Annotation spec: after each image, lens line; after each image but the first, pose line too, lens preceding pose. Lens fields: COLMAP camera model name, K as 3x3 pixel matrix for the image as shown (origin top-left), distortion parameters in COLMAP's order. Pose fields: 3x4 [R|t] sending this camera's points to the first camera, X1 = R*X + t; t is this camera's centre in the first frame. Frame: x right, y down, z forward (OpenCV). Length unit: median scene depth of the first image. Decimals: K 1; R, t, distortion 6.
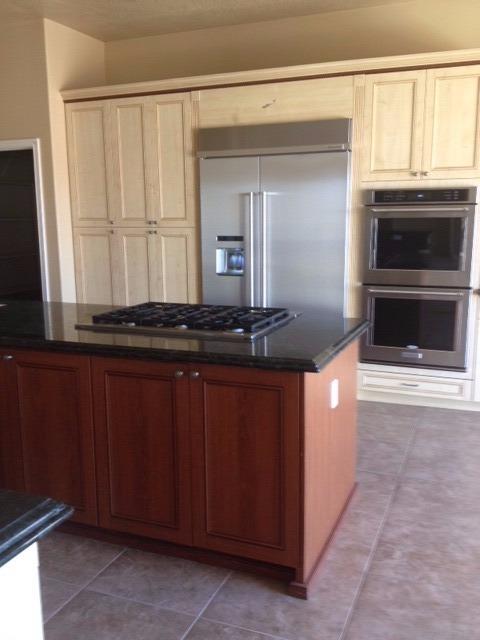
lens RADIAL K [[610.8, 0, 240.0], [0, 610.8, 320.0], [0, 0, 1]] dist [0.057894, -0.003662]
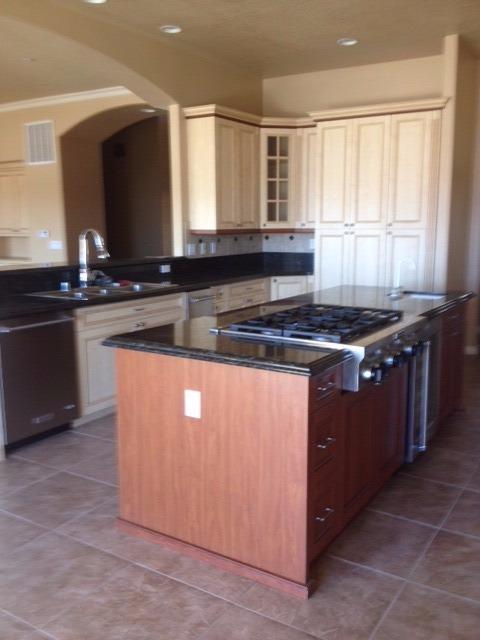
lens RADIAL K [[610.8, 0, 240.0], [0, 610.8, 320.0], [0, 0, 1]] dist [0.057894, -0.003662]
pose [[-0.175771, 0.166480, -0.970252, 0.965074], [-0.165798, 0.966512, 0.195874, -0.188906], [0.970369, 0.195294, -0.142283, 1.083050]]
